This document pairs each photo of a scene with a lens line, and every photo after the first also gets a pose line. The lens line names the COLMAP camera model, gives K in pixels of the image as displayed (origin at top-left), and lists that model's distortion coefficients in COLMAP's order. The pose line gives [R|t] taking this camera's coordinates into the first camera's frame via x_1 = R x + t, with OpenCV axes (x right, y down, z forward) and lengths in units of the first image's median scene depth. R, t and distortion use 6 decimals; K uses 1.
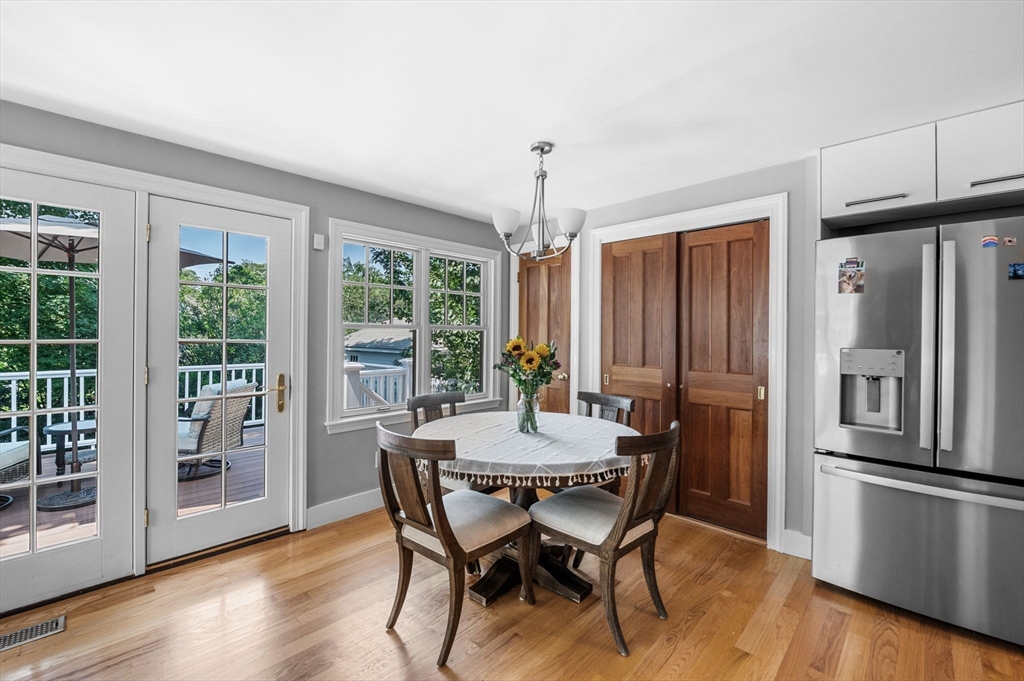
lens RADIAL K [[424.0, 0, 527.2], [0, 424.0, 335.1], [0, 0, 1]] dist [-0.011291, -0.000821]
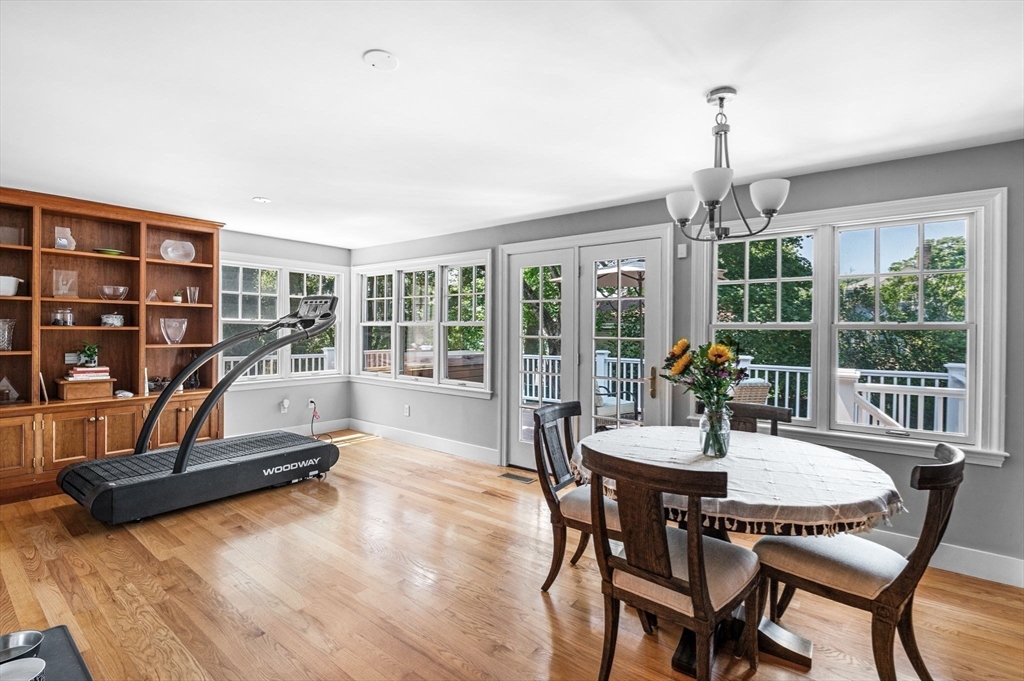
lens RADIAL K [[492.1, 0, 525.8], [0, 492.1, 334.8], [0, 0, 1]] dist [-0.007985, -0.001079]
pose [[0.104537, 0.002303, -0.994518, 0.708171], [-0.012502, 0.999921, 0.001001, 0.002644], [0.994442, 0.012329, 0.104558, 0.437705]]
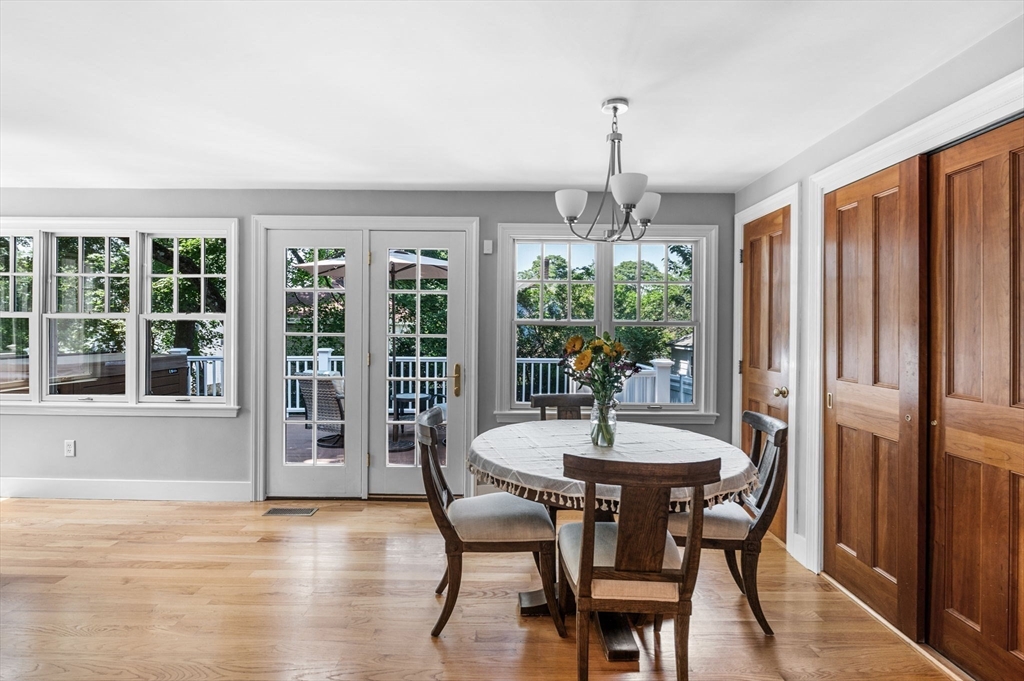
lens RADIAL K [[492.1, 0, 516.8], [0, 492.1, 335.0], [0, 0, 1]] dist [-0.007985, -0.001079]
pose [[0.699191, 0.007757, -0.714893, 0.457478], [-0.005992, 0.999970, 0.004991, 0.002884], [0.714910, 0.000794, 0.699216, 0.146046]]
